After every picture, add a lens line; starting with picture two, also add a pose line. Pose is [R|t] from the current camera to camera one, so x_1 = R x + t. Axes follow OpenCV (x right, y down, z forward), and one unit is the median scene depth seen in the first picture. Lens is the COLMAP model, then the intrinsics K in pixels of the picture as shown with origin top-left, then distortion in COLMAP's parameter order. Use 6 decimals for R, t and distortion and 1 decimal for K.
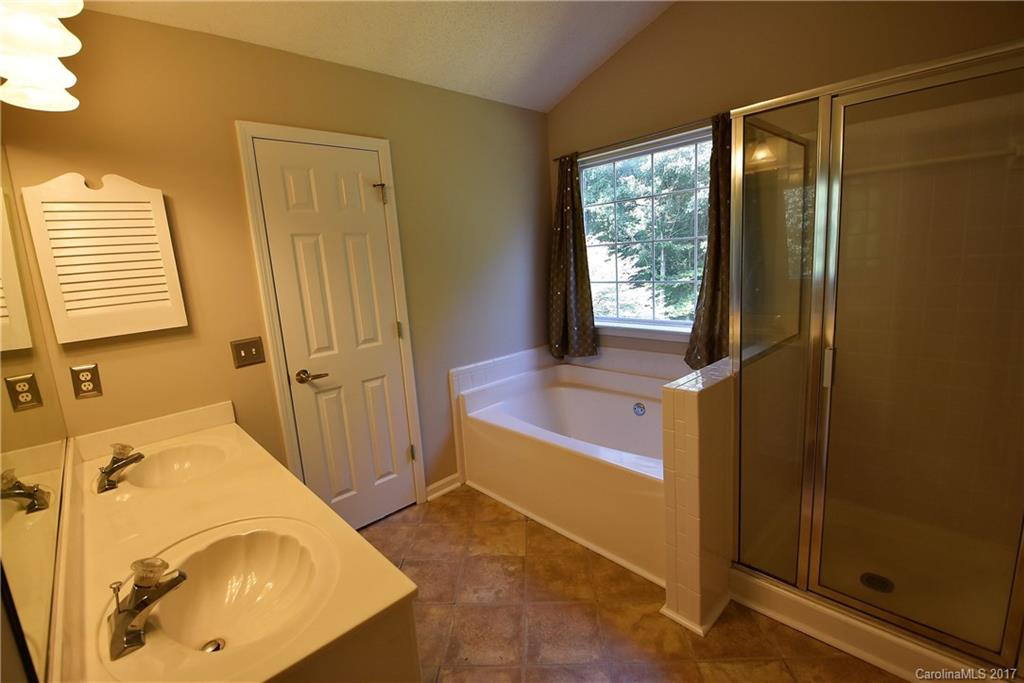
lens RADIAL K [[441.2, 0, 511.6], [0, 441.2, 332.8], [0, 0, 1]] dist [0.026674, -0.027558]
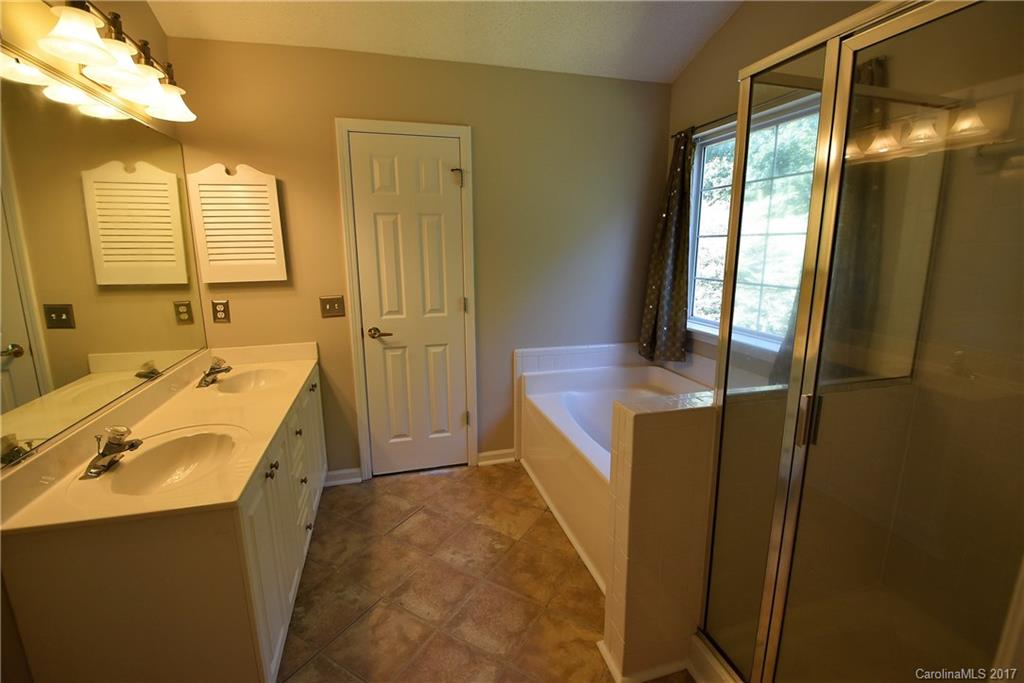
lens RADIAL K [[441.2, 0, 511.6], [0, 441.2, 332.8], [0, 0, 1]] dist [0.026674, -0.027558]
pose [[0.889644, 0.148059, -0.431987, 0.364521], [-0.130535, 0.988960, 0.070128, -0.032586], [0.437601, -0.005999, 0.899149, 0.083535]]
